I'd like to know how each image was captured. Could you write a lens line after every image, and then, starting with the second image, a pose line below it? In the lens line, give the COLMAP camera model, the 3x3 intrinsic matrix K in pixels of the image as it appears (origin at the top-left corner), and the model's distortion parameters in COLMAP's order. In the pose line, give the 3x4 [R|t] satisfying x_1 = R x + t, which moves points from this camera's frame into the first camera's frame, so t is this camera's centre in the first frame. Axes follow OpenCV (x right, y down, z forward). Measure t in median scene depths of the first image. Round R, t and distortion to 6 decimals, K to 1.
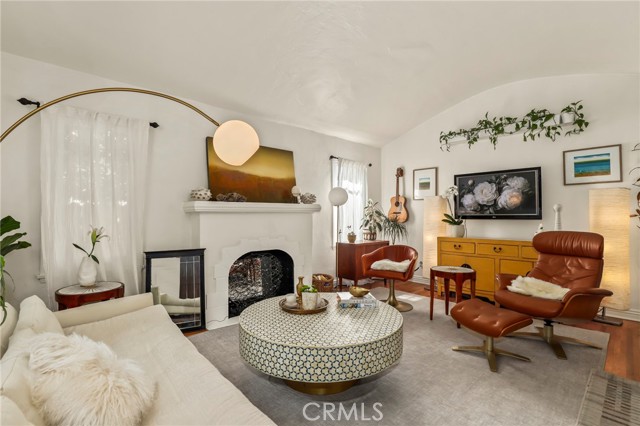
lens RADIAL K [[296.9, 0, 322.6], [0, 296.9, 215.5], [0, 0, 1]] dist [-0.026676, 0.000632]
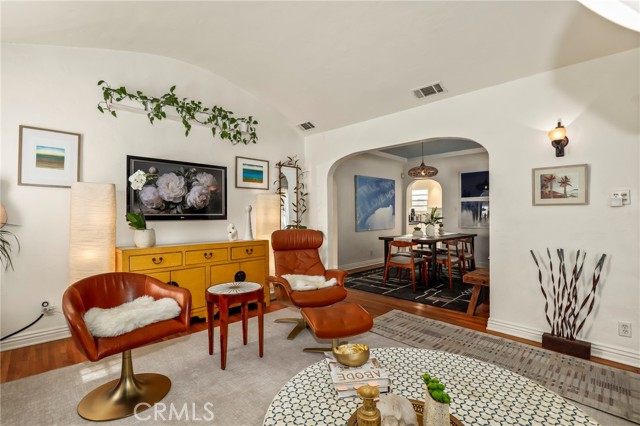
lens RADIAL K [[296.9, 0, 323.3], [0, 296.9, 212.9], [0, 0, 1]] dist [-0.026676, 0.000632]
pose [[-0.039404, 0.005216, 0.999210, -0.260494], [-0.001667, 0.999985, -0.005286, -0.003619], [-0.999222, -0.001874, -0.039394, 0.651959]]
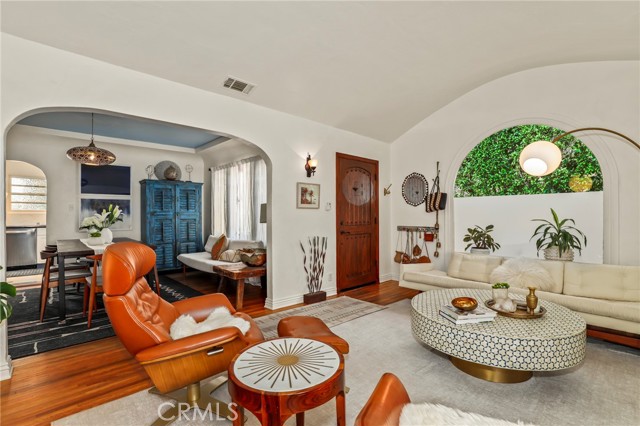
lens RADIAL K [[296.9, 0, 325.5], [0, 296.9, 214.4], [0, 0, 1]] dist [-0.026676, 0.000632]
pose [[-0.999887, 0.000956, -0.014980, 0.323186], [0.001010, 0.999993, -0.003565, -0.001596], [0.014977, -0.003580, -0.999881, 1.115122]]
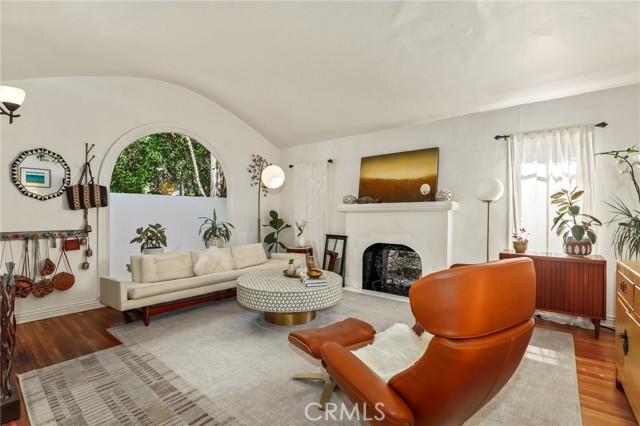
lens RADIAL K [[296.9, 0, 318.3], [0, 296.9, 213.2], [0, 0, 1]] dist [-0.026676, 0.000632]
pose [[0.138778, -0.000661, -0.990323, 0.832085], [0.002281, 0.999997, -0.000348, -0.002286], [0.990321, -0.002210, 0.138779, 0.508349]]
